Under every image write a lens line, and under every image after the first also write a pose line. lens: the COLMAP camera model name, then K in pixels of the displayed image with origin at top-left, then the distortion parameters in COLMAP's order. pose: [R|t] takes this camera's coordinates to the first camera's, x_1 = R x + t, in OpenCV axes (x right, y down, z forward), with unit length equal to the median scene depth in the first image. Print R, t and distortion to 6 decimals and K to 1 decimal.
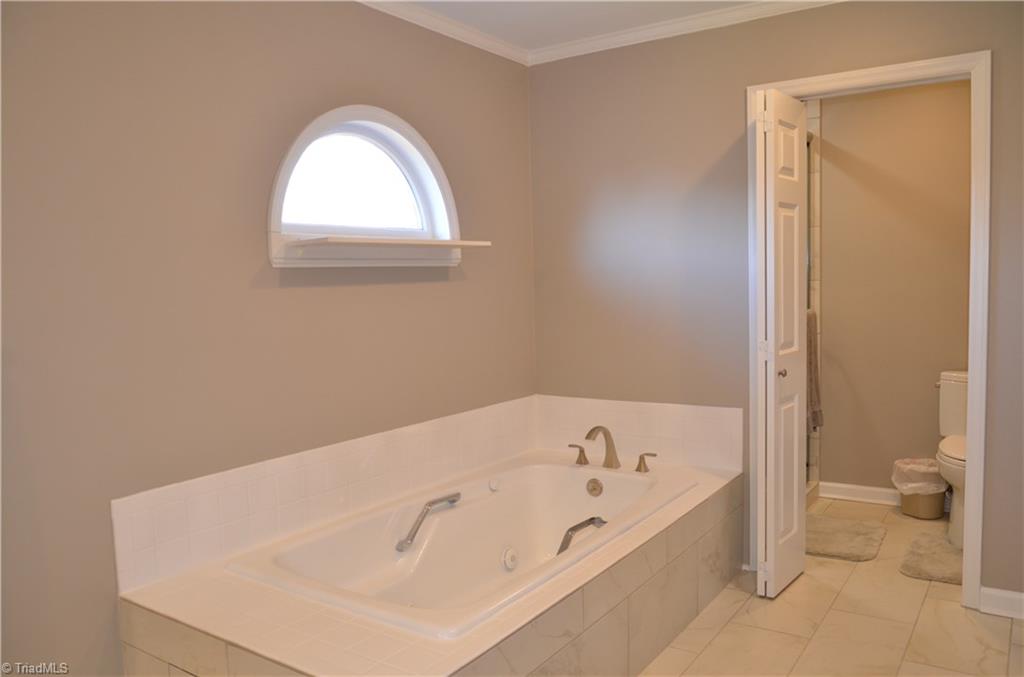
lens RADIAL K [[789.4, 0, 517.6], [0, 789.4, 346.4], [0, 0, 1]] dist [-0.036543, -0.001660]
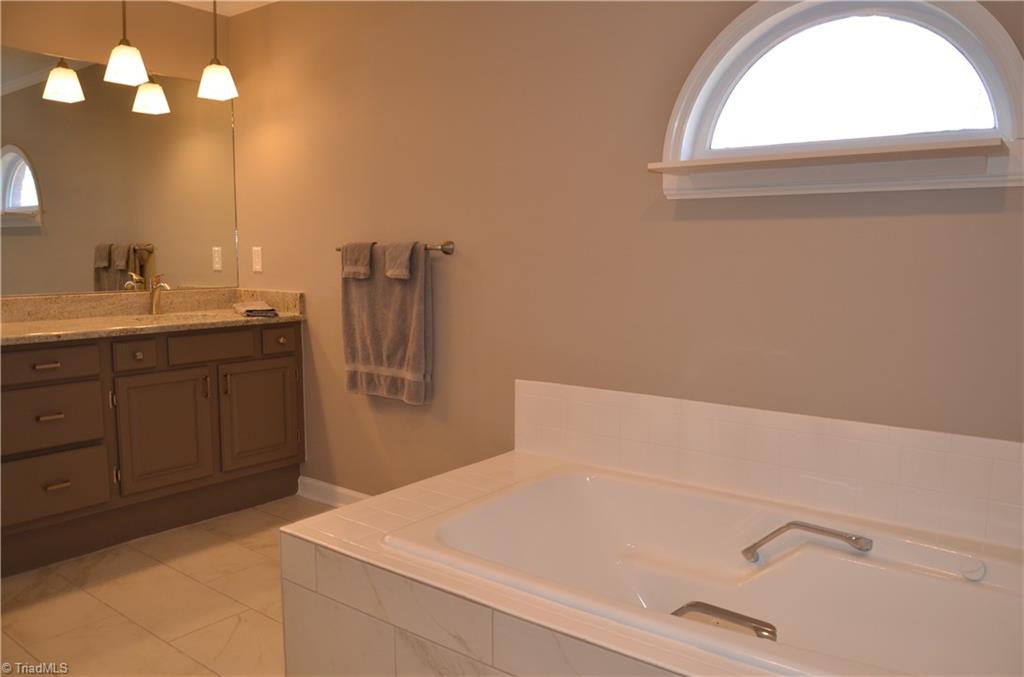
lens RADIAL K [[789.4, 0, 517.6], [0, 789.4, 346.4], [0, 0, 1]] dist [-0.036543, -0.001660]
pose [[-0.069409, 0.144404, -0.987082, 0.672131], [-0.085898, 0.984928, 0.150129, -0.052038], [0.993883, 0.095209, -0.055959, 0.880837]]
